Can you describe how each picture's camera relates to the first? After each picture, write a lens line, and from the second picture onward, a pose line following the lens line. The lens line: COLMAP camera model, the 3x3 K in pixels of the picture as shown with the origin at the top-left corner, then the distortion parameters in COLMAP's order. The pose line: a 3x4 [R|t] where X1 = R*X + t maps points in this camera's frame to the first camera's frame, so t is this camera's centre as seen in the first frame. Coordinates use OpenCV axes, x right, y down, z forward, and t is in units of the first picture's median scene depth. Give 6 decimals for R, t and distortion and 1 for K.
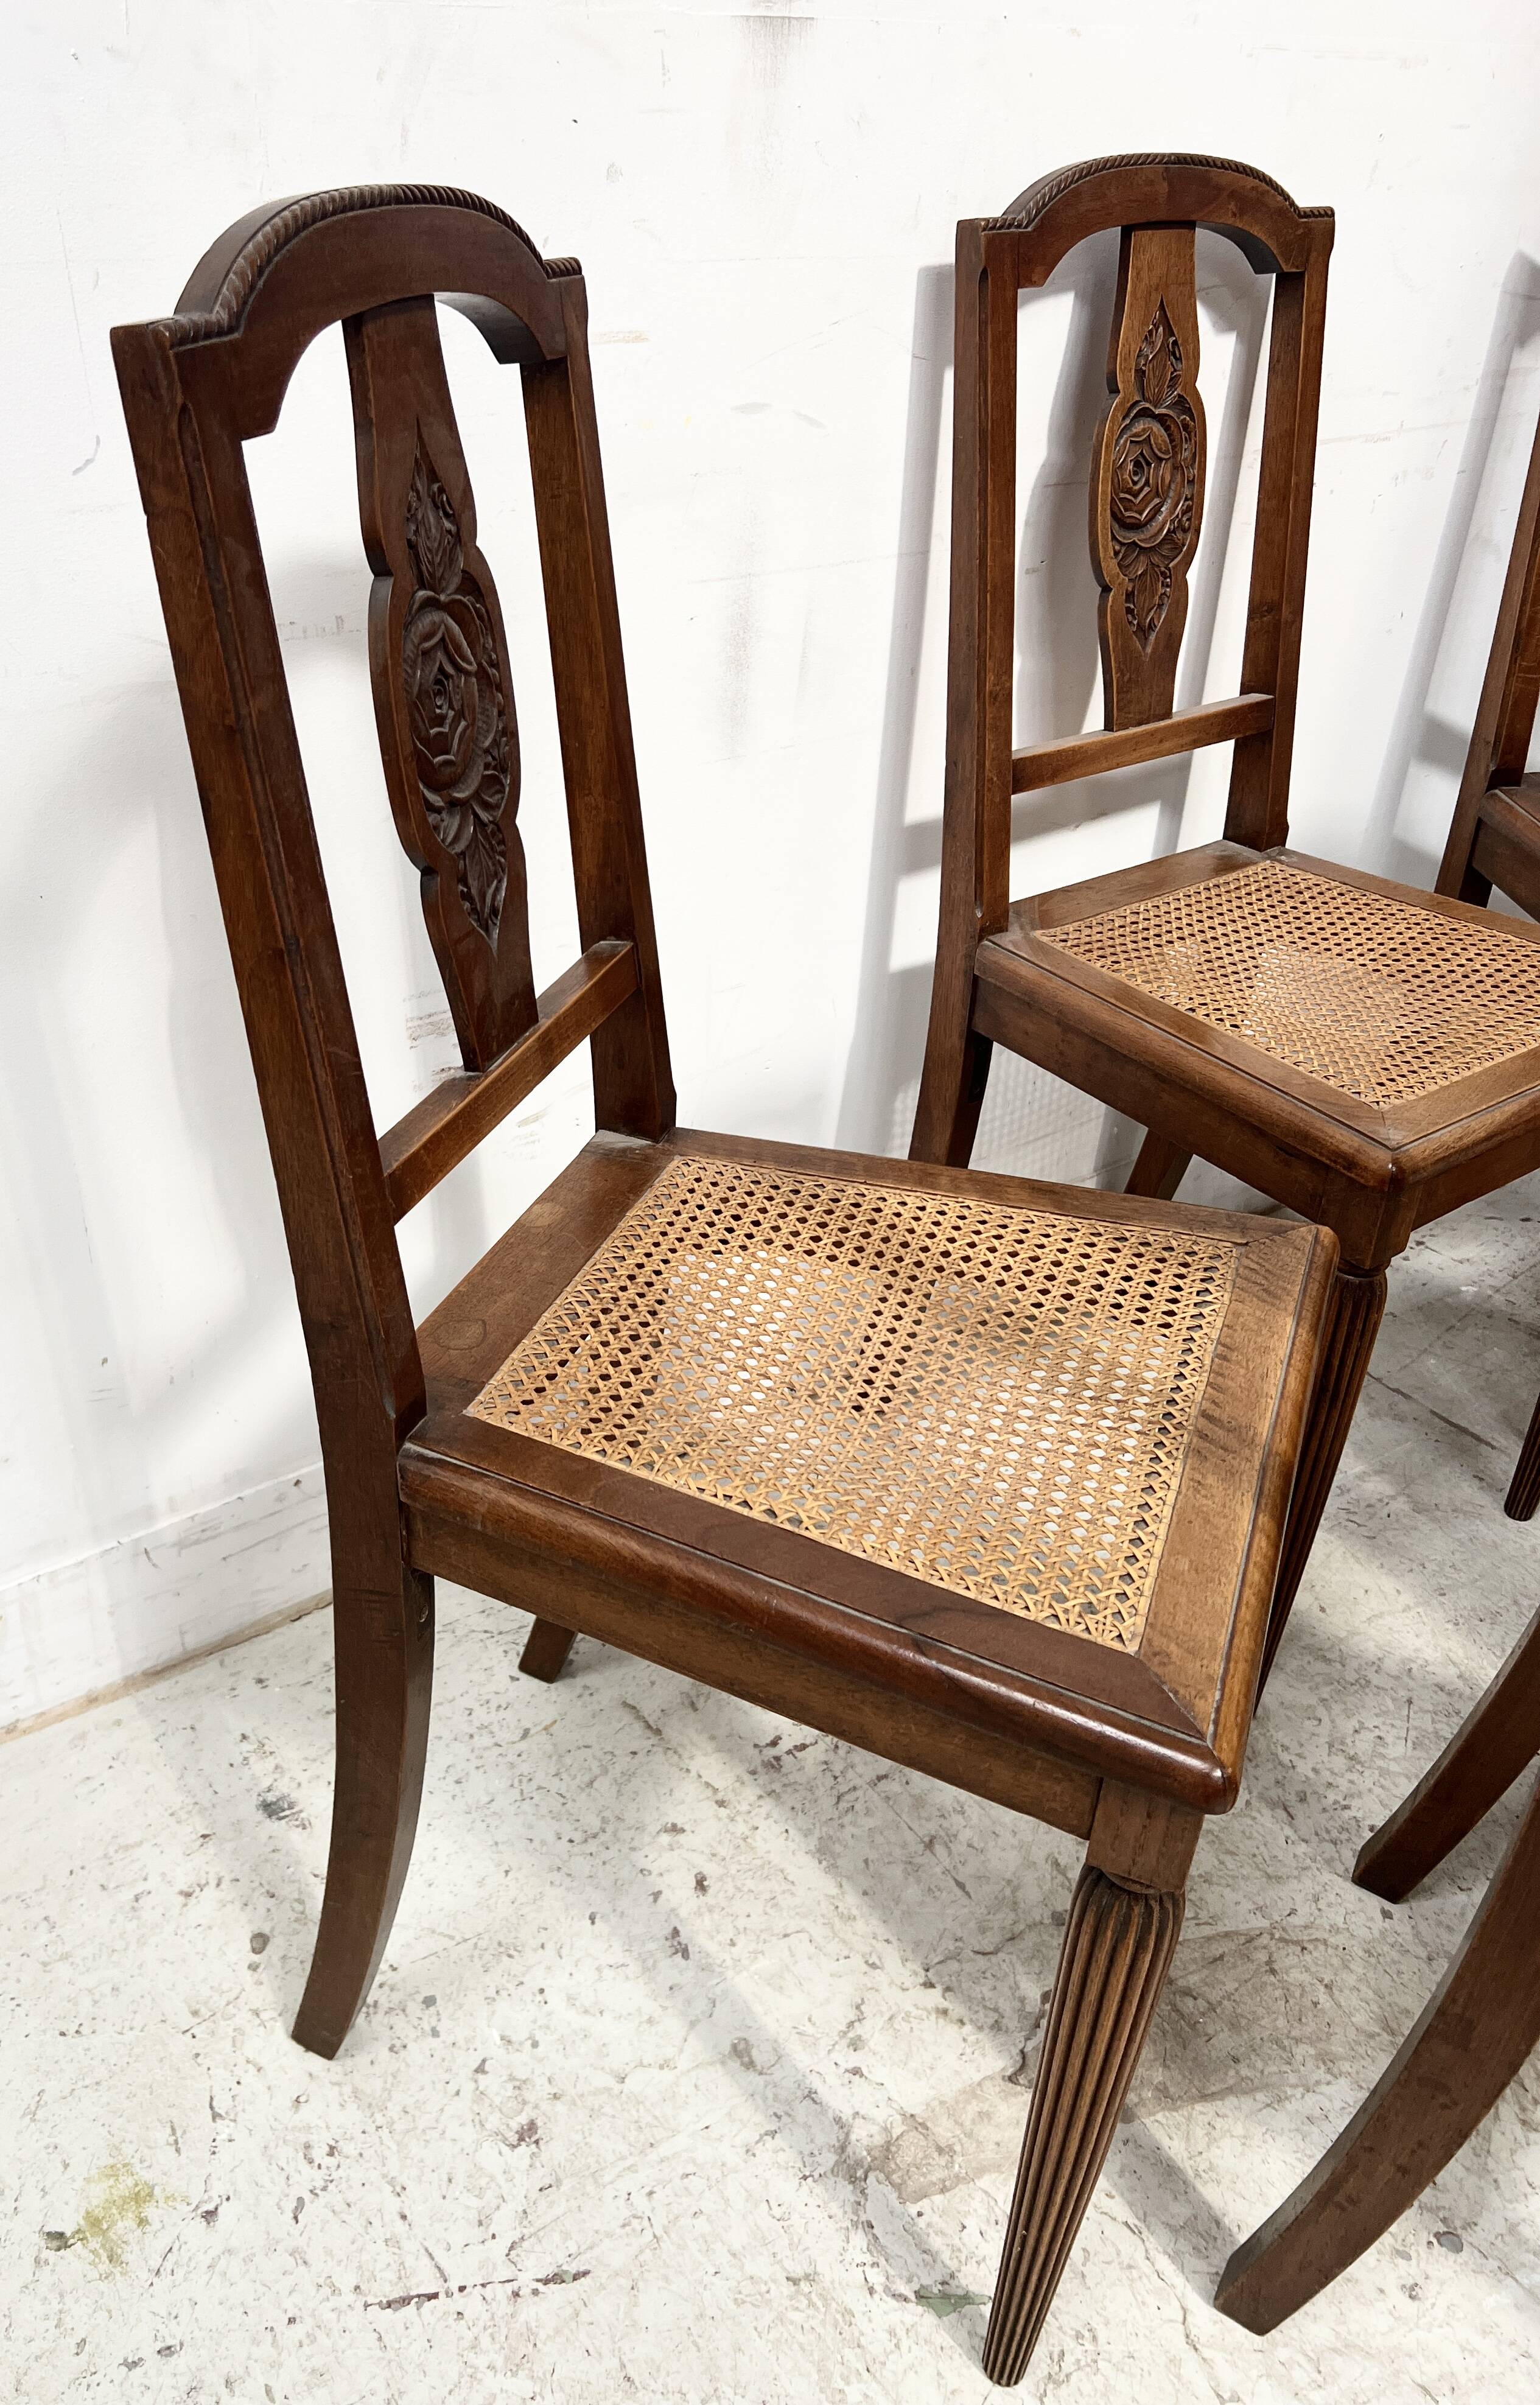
lens RADIAL K [[1849.7, 0, 595.3], [0, 1849.7, 1217.0], [0, 0, 1]] dist [0.002924, 0.001428]
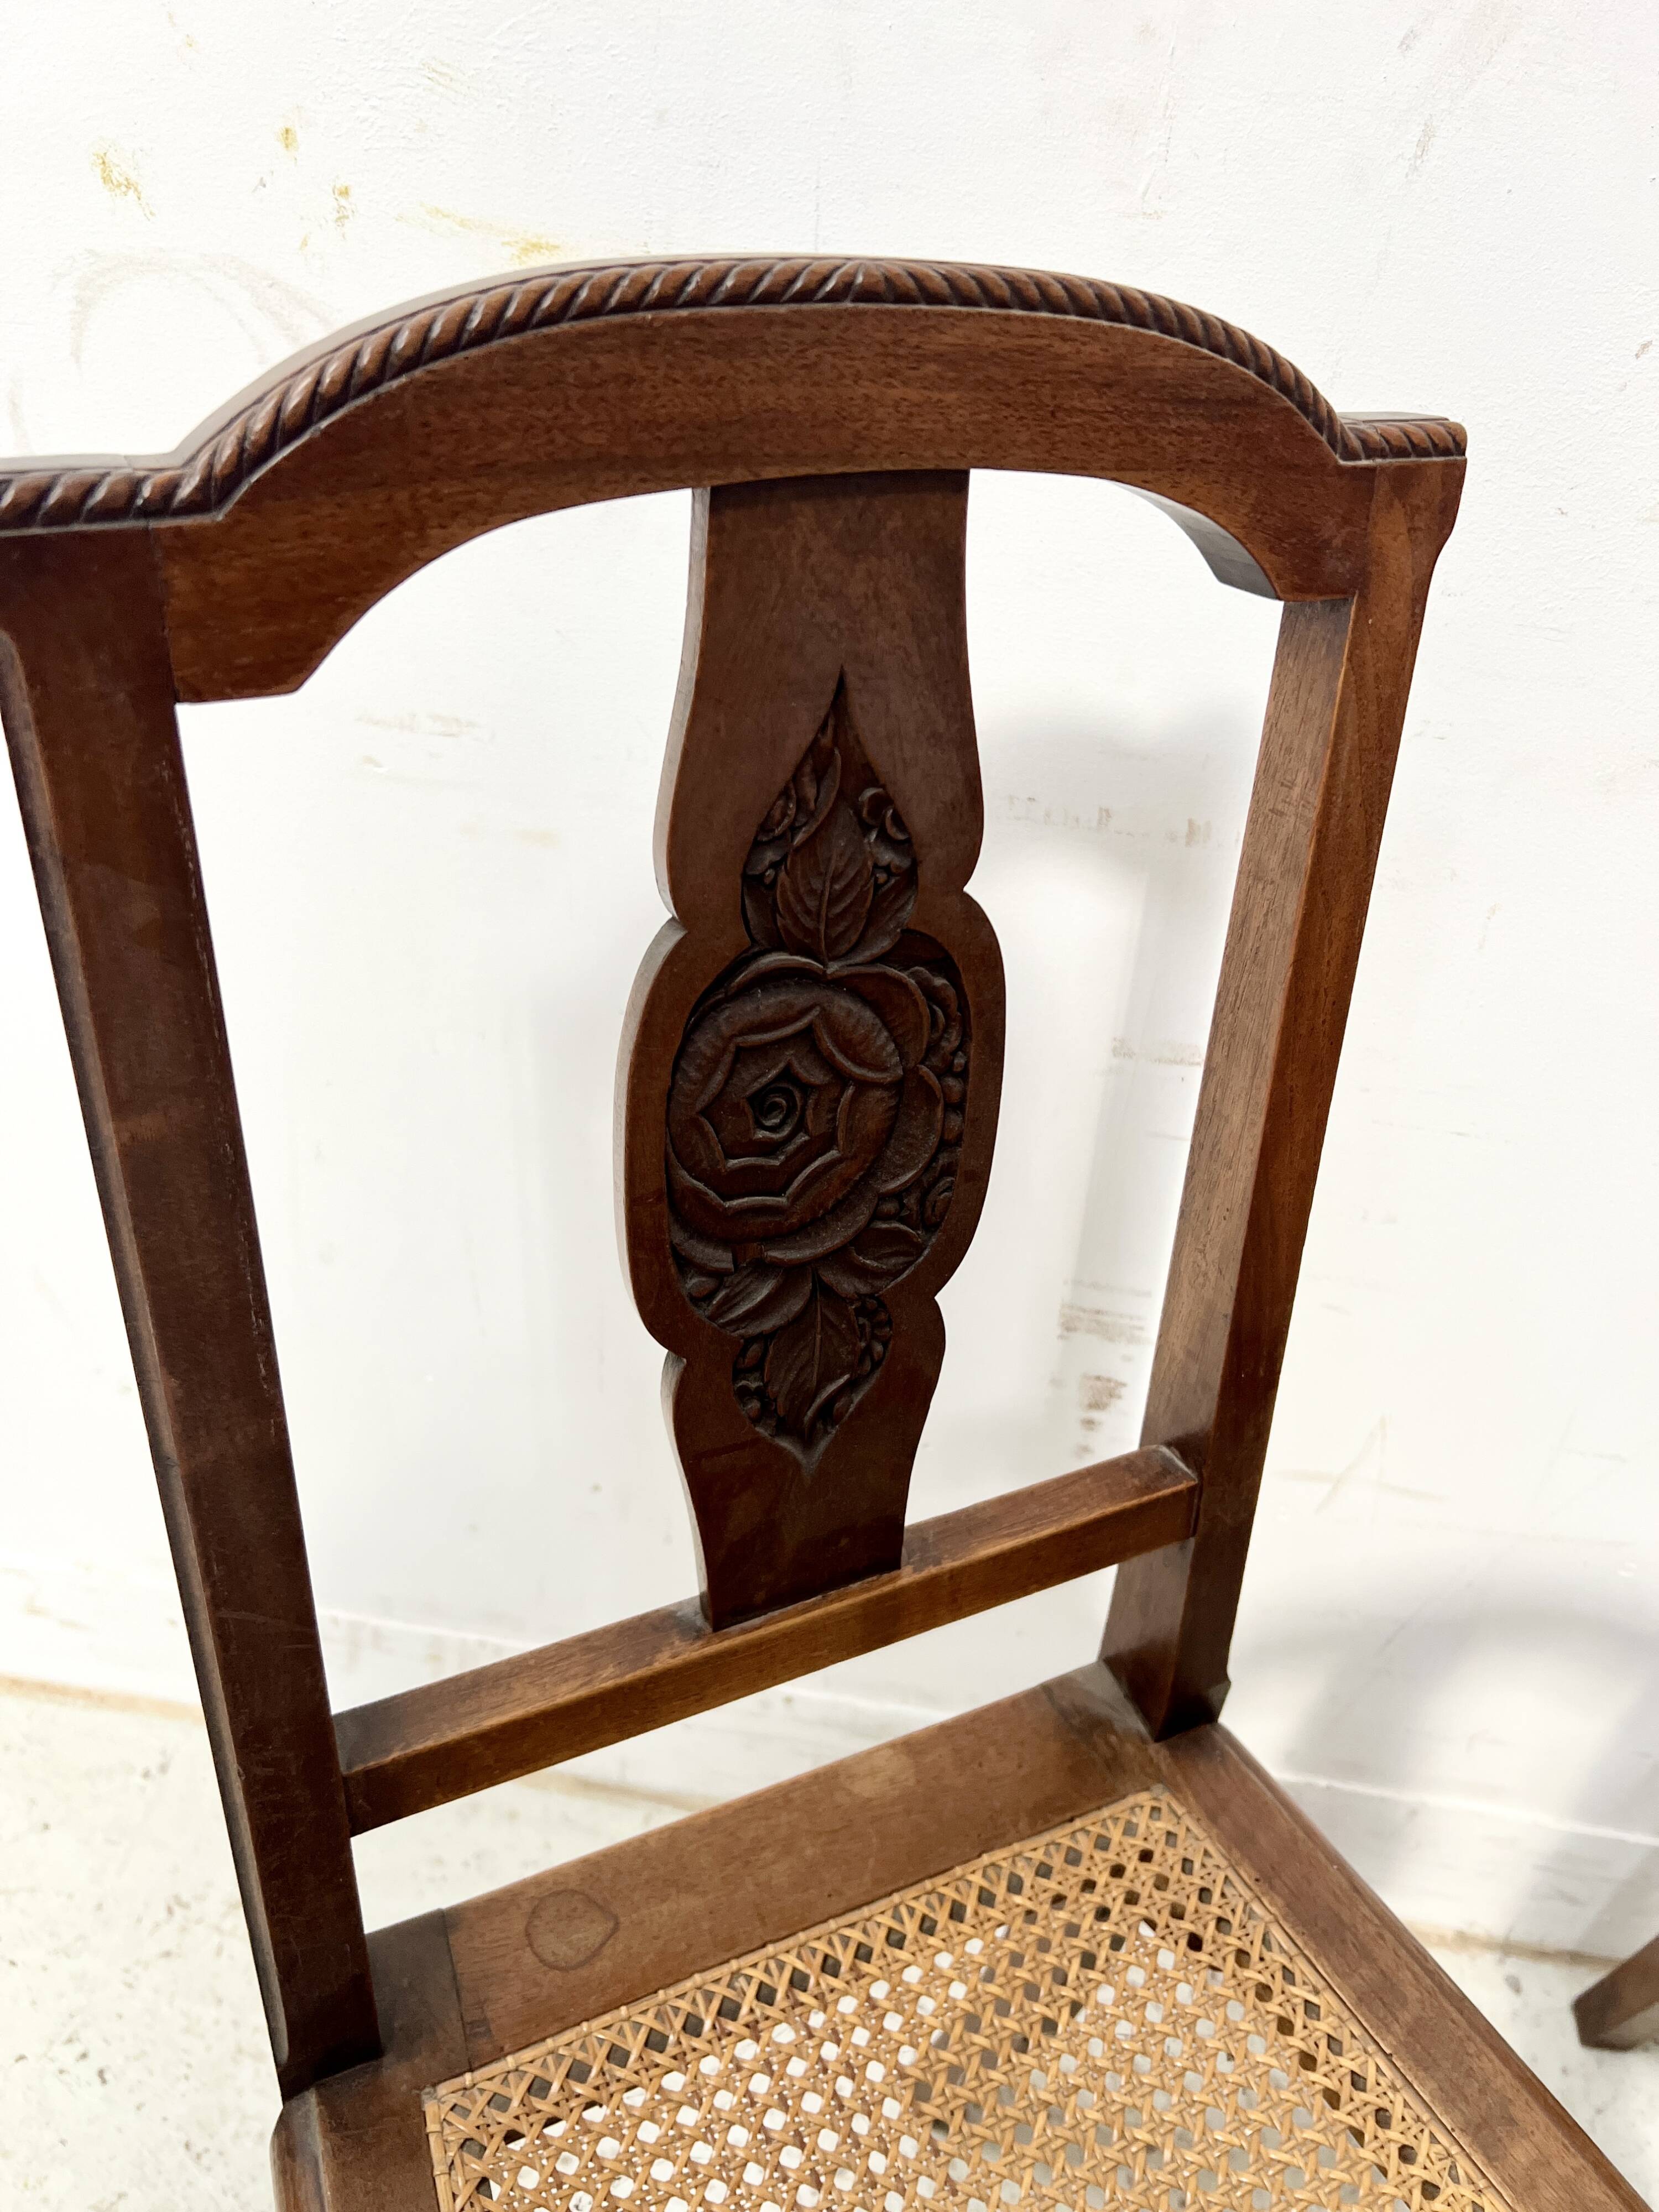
lens RADIAL K [[1668.4, 0, 808.3], [0, 1668.4, 1115.1], [0, 0, 1]] dist [0.069479, -0.094422]
pose [[0.745880, 0.422005, -0.515341, 0.196001], [-0.400526, 0.902347, 0.159216, -0.358972], [0.532206, 0.087651, 0.842066, 0.533181]]
